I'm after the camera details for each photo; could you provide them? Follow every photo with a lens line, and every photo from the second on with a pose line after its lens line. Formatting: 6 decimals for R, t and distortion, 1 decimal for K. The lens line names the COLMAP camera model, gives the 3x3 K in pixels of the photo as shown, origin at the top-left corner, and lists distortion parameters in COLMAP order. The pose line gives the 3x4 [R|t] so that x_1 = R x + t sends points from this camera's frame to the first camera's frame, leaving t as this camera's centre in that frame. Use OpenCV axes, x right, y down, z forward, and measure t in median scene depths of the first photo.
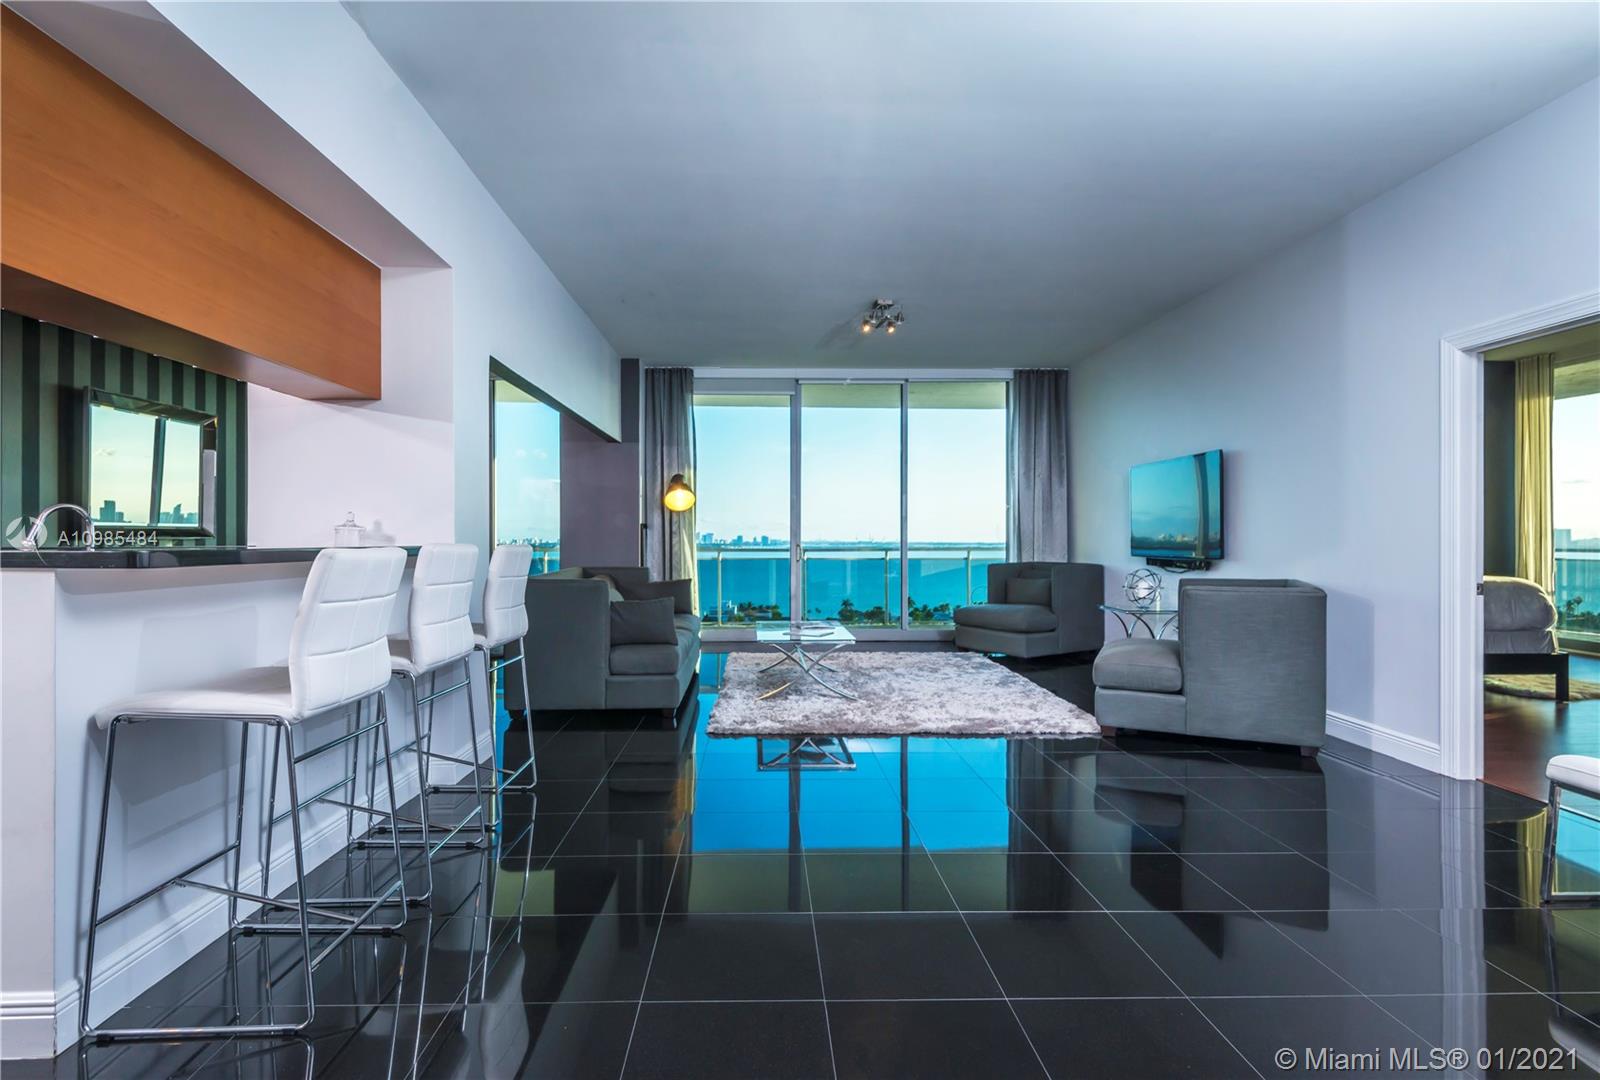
lens RADIAL K [[781.3, 0, 776.1], [0, 781.3, 537.9], [0, 0, 1]] dist [0.026412, 0.000158]
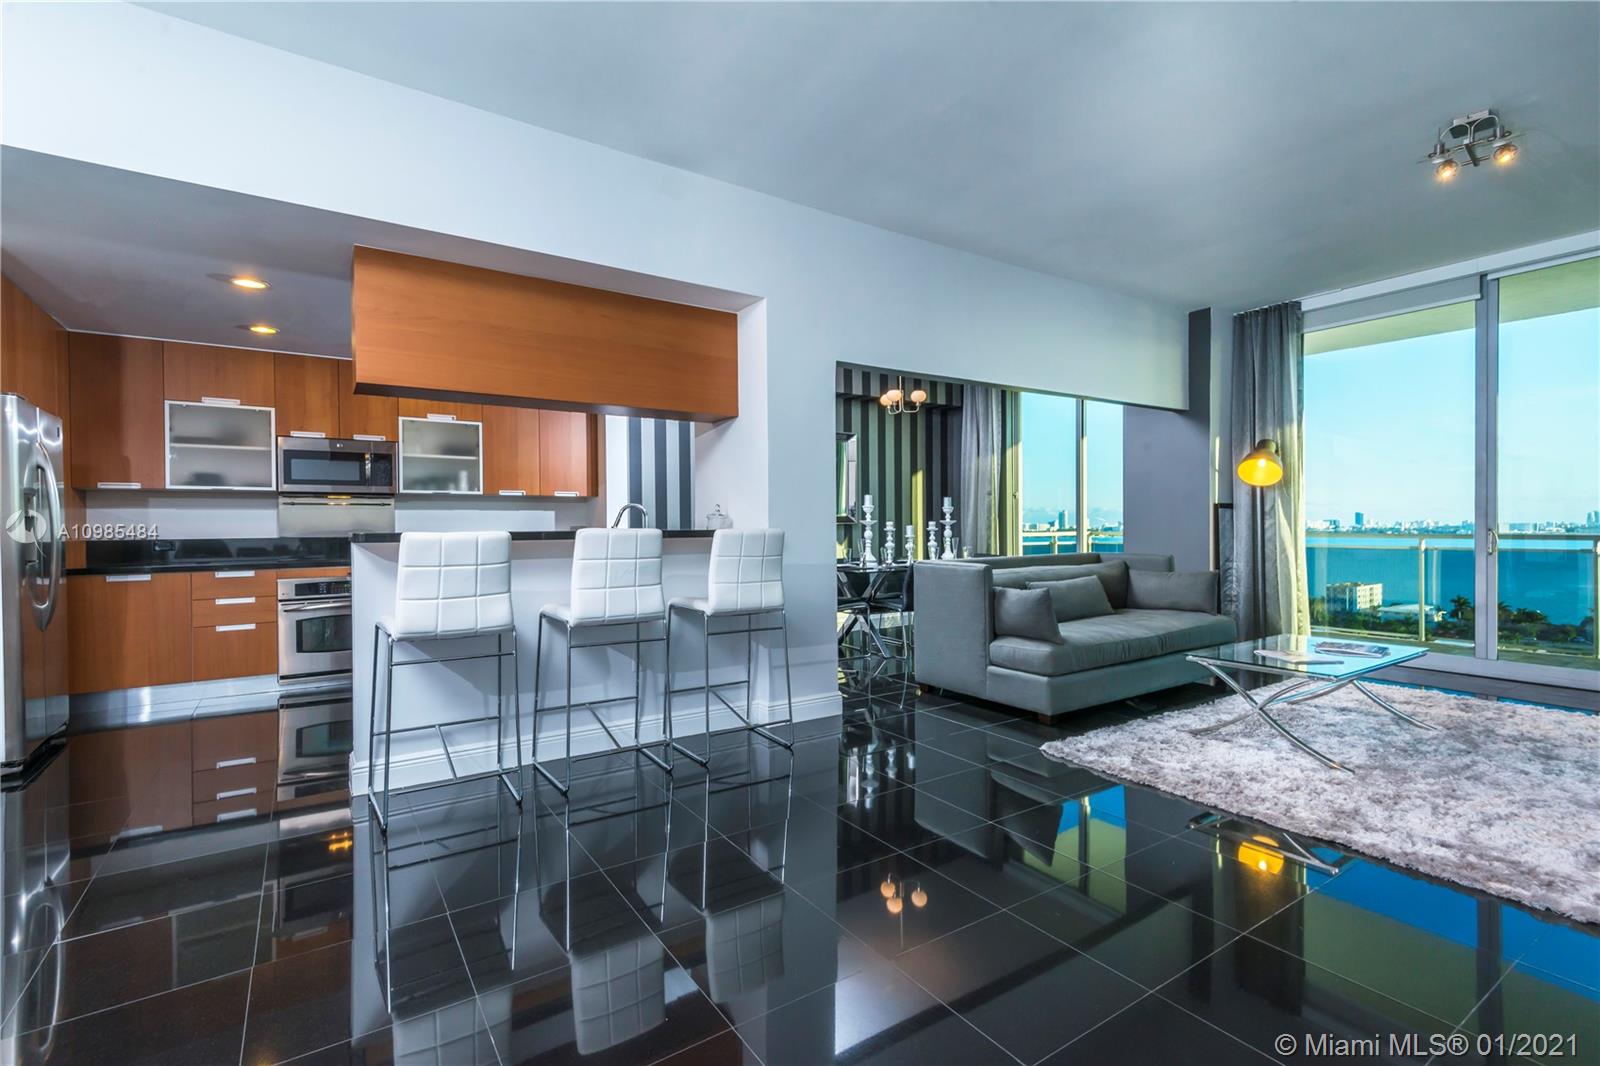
lens RADIAL K [[739.1, 0, 809.8], [0, 739.1, 529.7], [0, 0, 1]] dist [0.016873, -0.002604]
pose [[0.549332, 0.000345, -0.835604, 0.255008], [0.007938, 0.999953, 0.005632, 0.001912], [0.835566, -0.009727, 0.549304, 0.202075]]
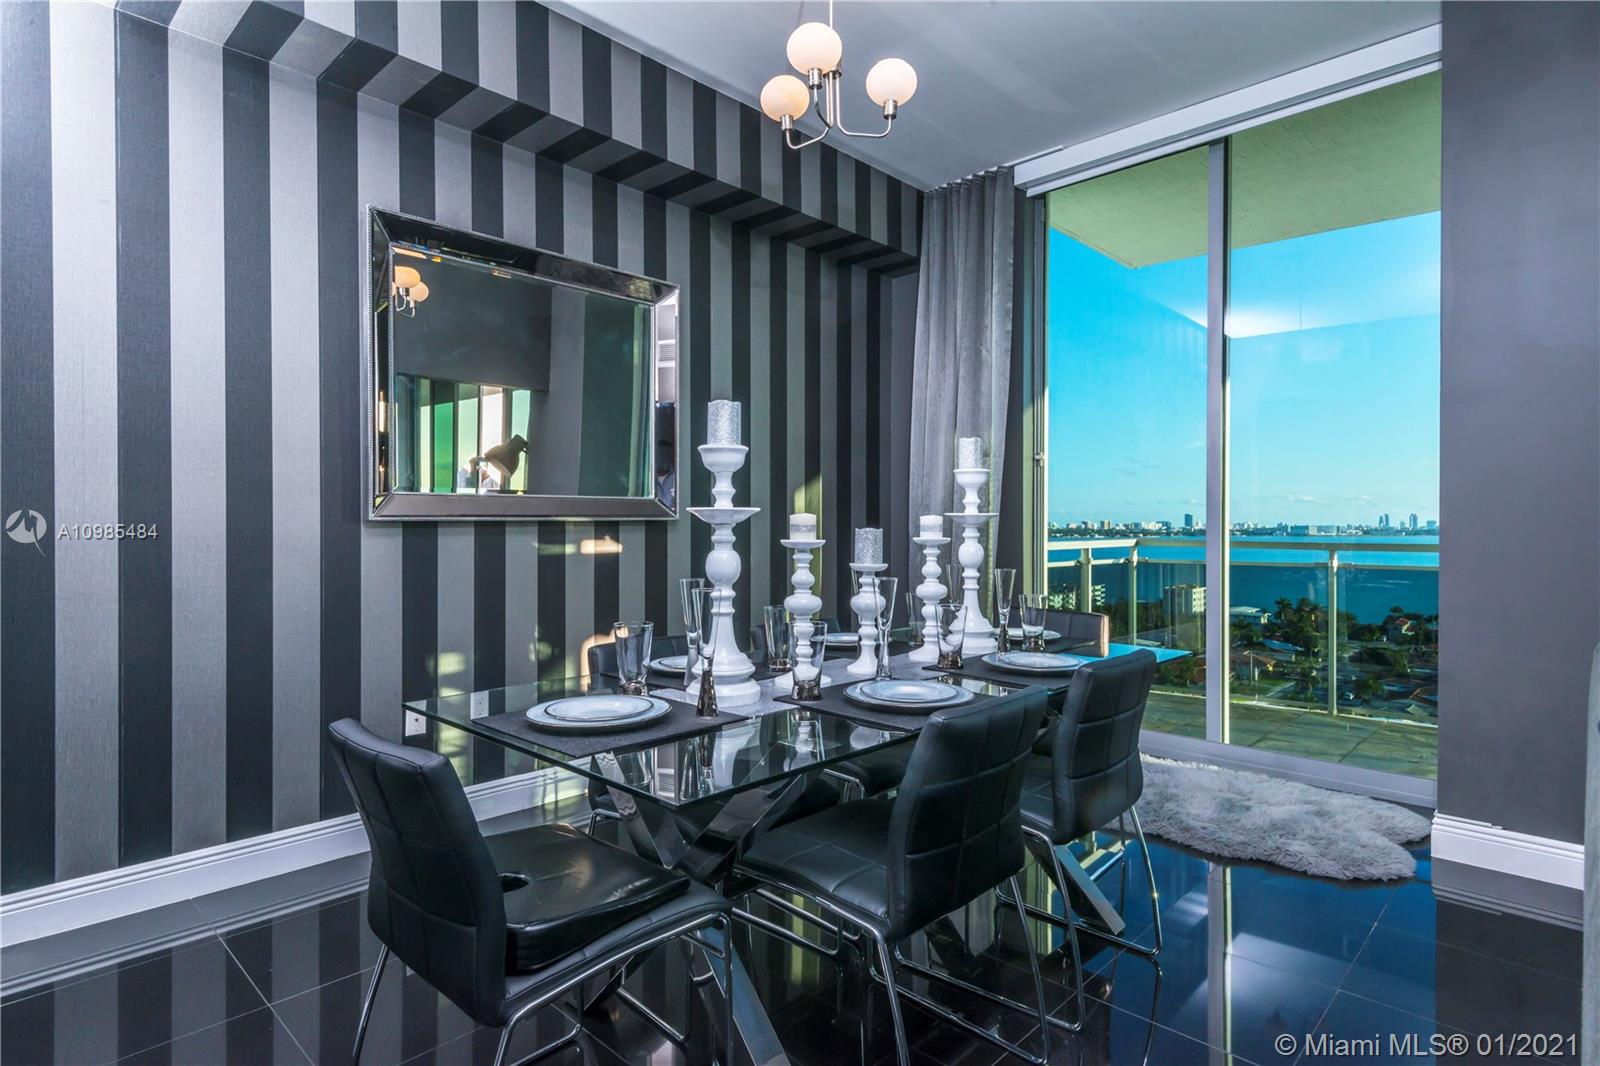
lens RADIAL K [[836.5, 0, 806.6], [0, 836.5, 531.4], [0, 0, 1]] dist [0.033063, -0.007842]
pose [[0.711416, 0.005840, -0.702747, -0.217655], [0.001416, 0.999952, 0.009743, 0.001435], [0.702770, -0.007927, 0.711373, 0.560552]]
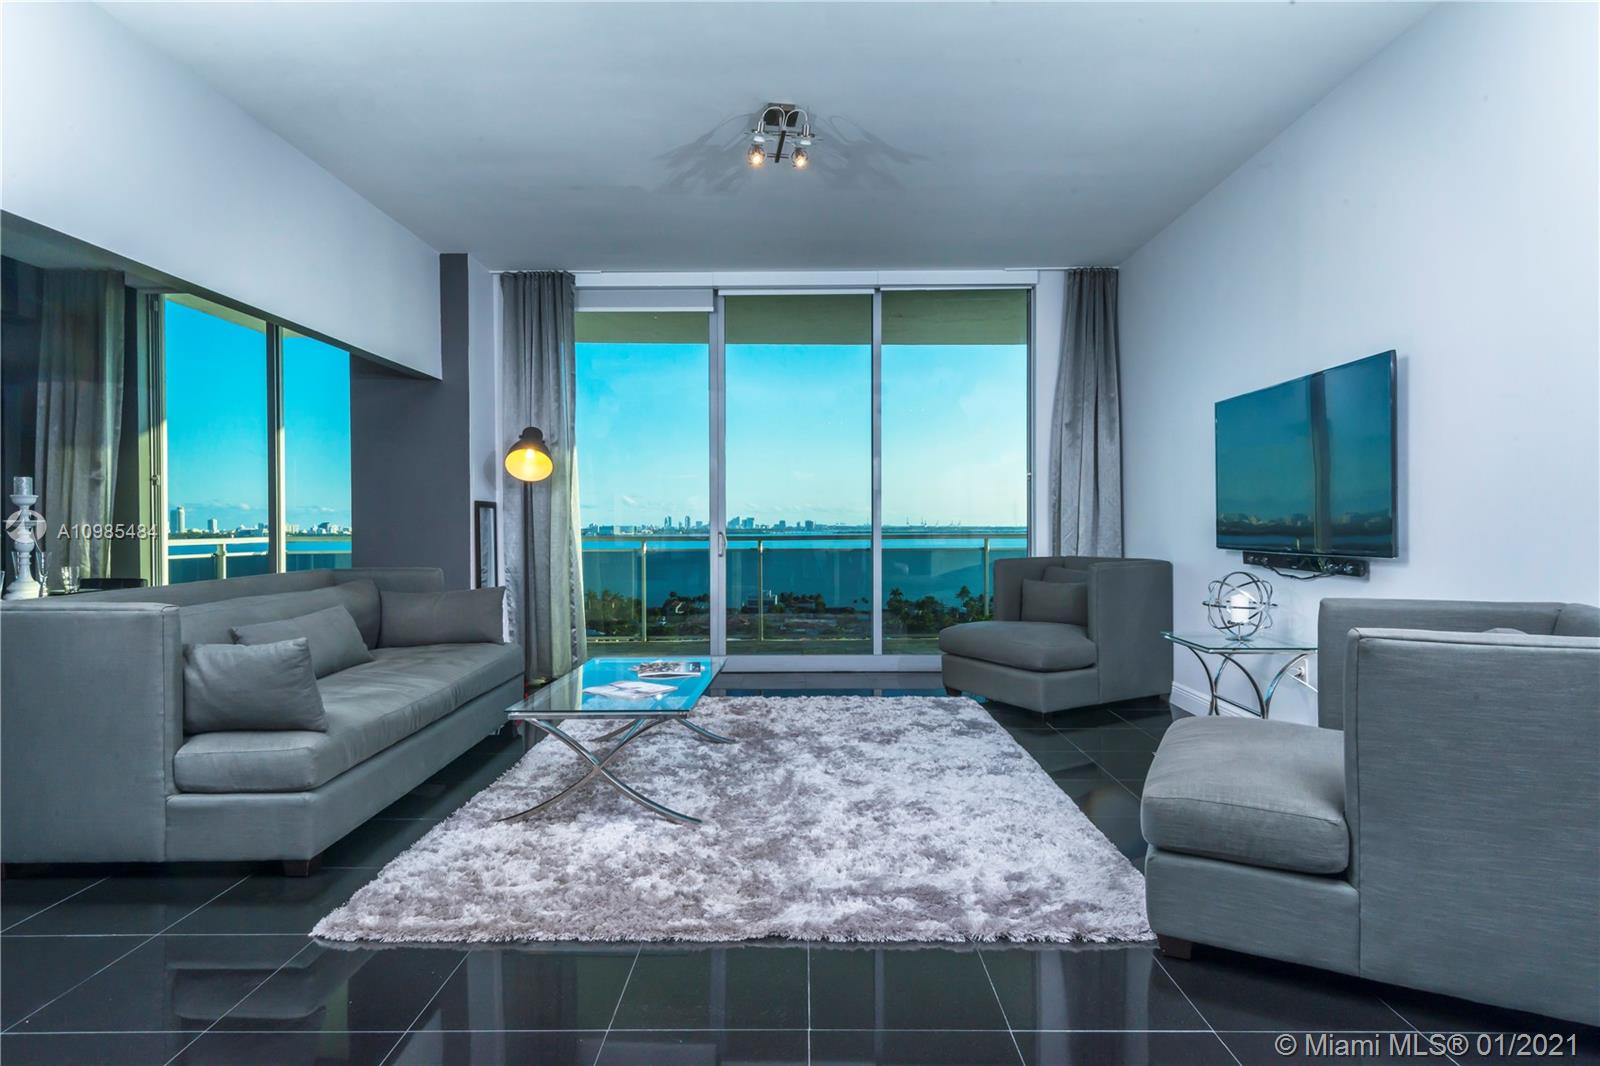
lens RADIAL K [[836.5, 0, 795.0], [0, 836.5, 529.6], [0, 0, 1]] dist [0.033063, -0.007842]
pose [[0.999496, -0.005017, -0.031351, 0.125133], [0.005279, 0.999952, 0.008278, 0.001578], [0.031308, -0.008439, 0.999474, 0.288679]]
